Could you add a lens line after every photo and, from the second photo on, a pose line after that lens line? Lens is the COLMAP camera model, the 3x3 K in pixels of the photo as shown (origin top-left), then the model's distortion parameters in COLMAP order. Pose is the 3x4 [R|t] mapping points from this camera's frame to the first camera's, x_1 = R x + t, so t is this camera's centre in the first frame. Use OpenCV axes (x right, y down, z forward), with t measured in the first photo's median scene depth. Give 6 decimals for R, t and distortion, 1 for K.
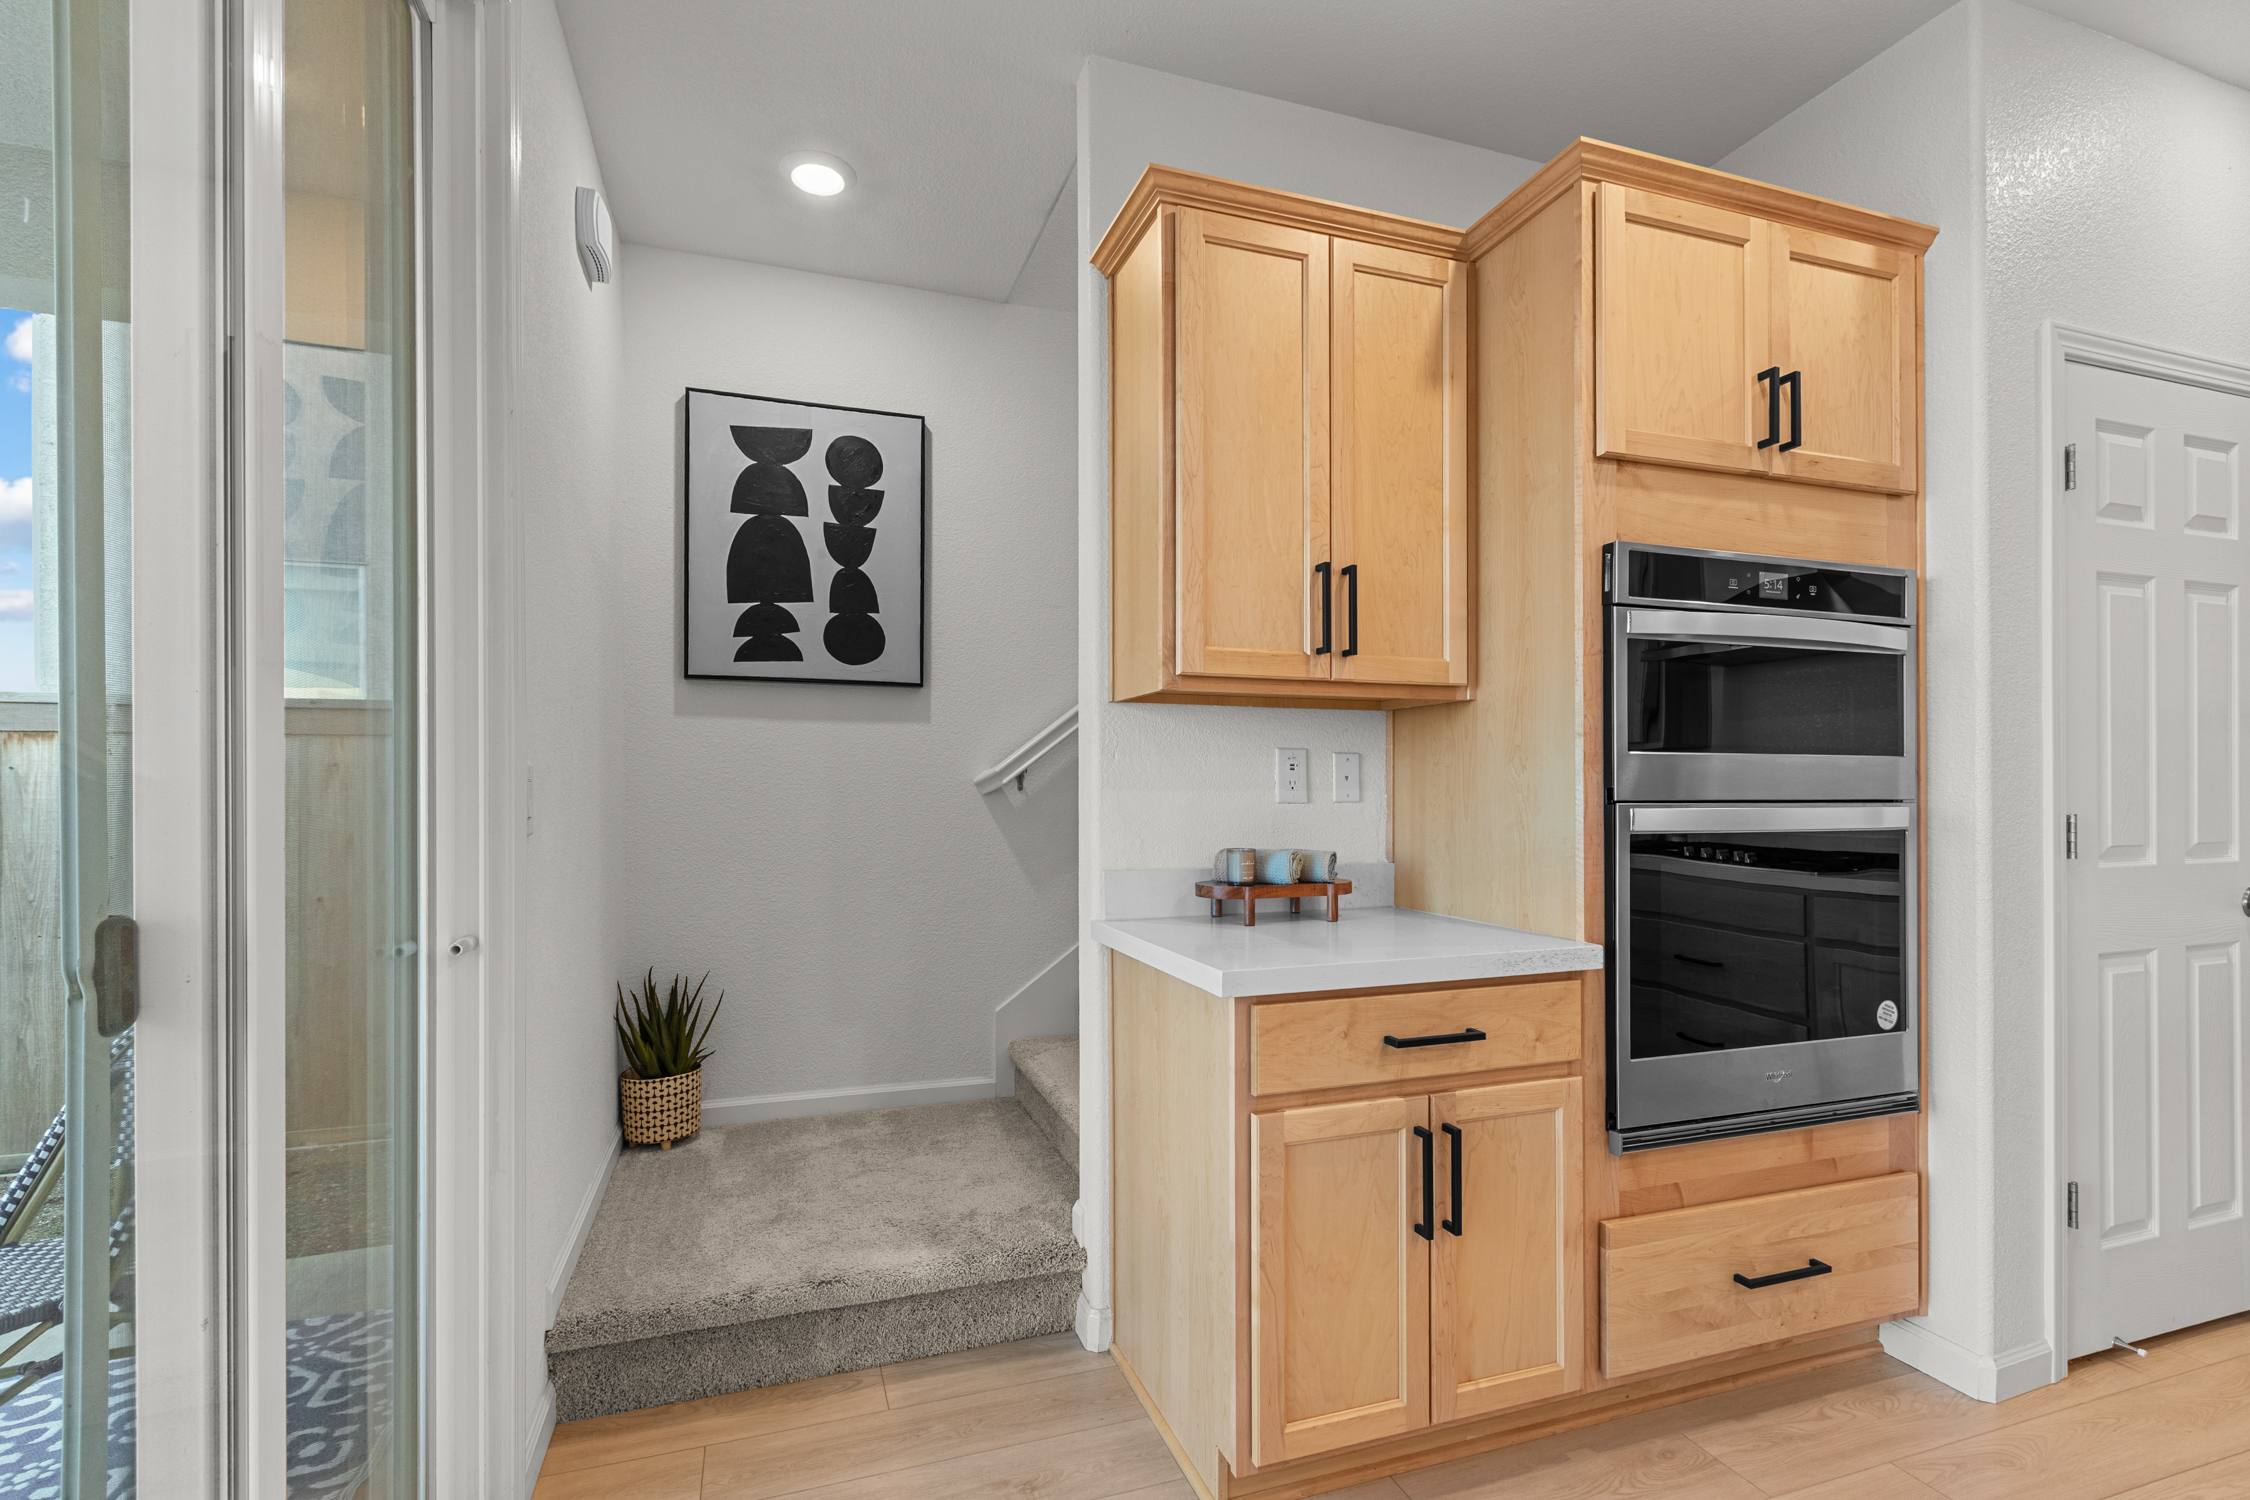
lens RADIAL K [[1016.4, 0, 1116.9], [0, 1016.4, 784.6], [0, 0, 1]] dist [0.000763, -0.000145]
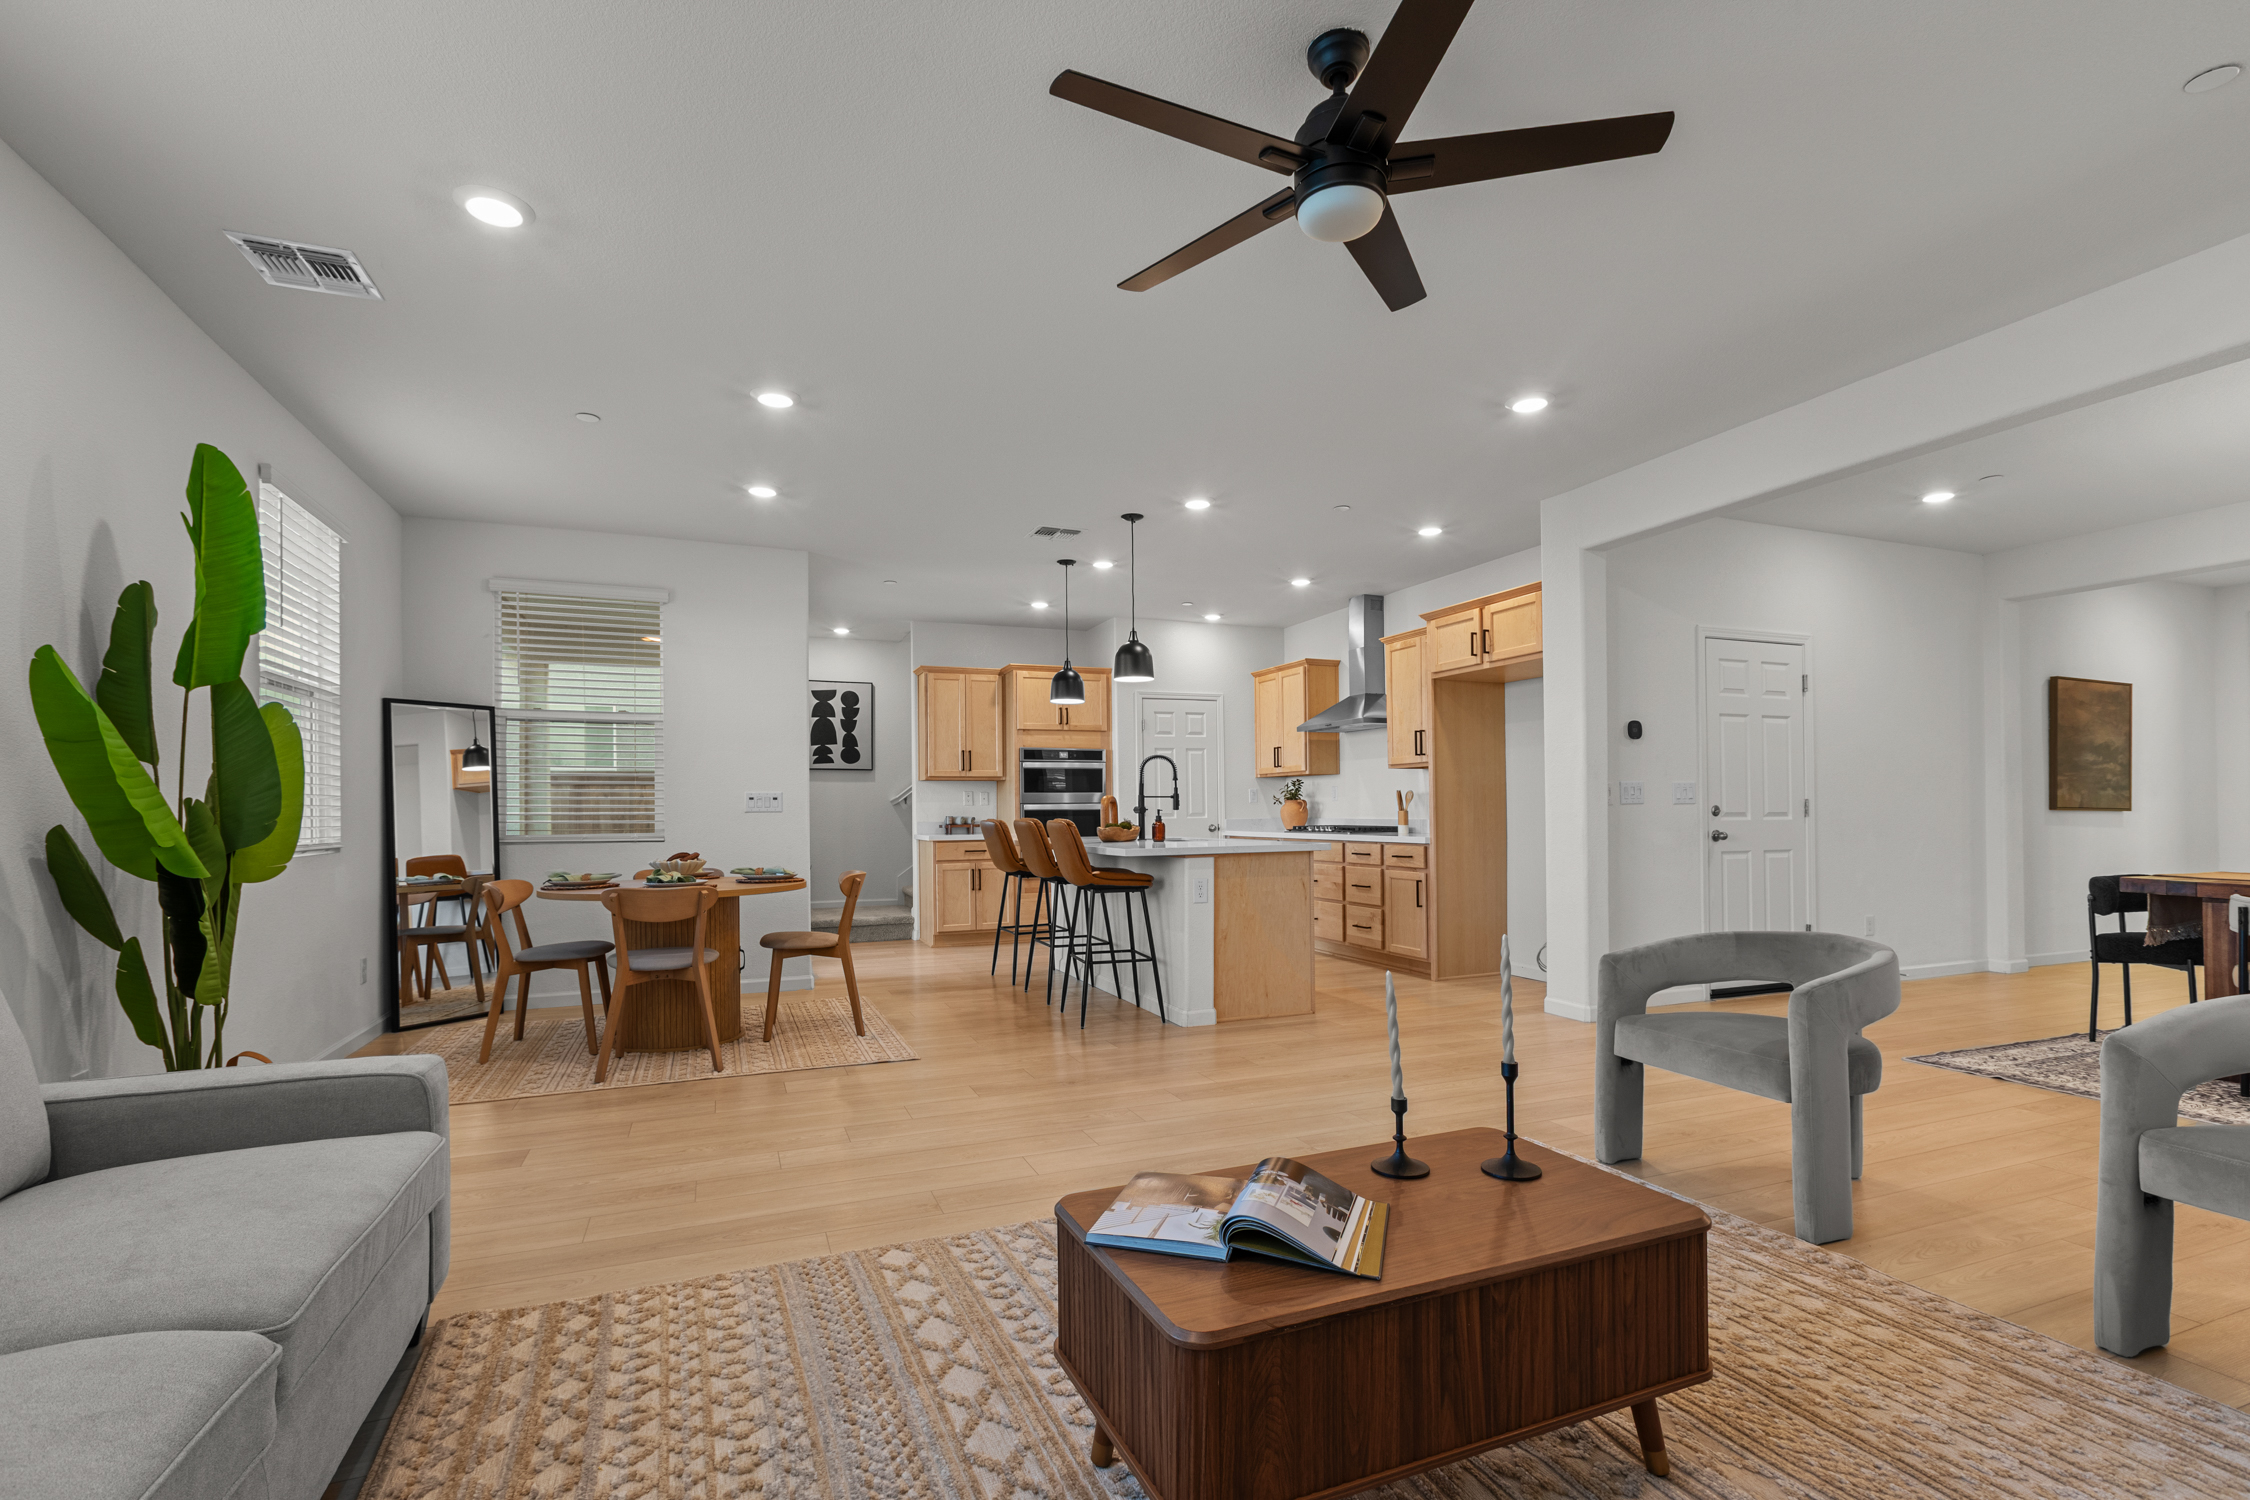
lens RADIAL K [[1009.8, 0, 1122.3], [0, 1009.8, 800.9], [0, 0, 1]] dist [0.001480, -0.000898]
pose [[0.998857, -0.007951, 0.047123, 0.637086], [0.008233, 0.999949, -0.005793, 0.031375], [-0.047075, 0.006174, 0.998872, -3.171332]]
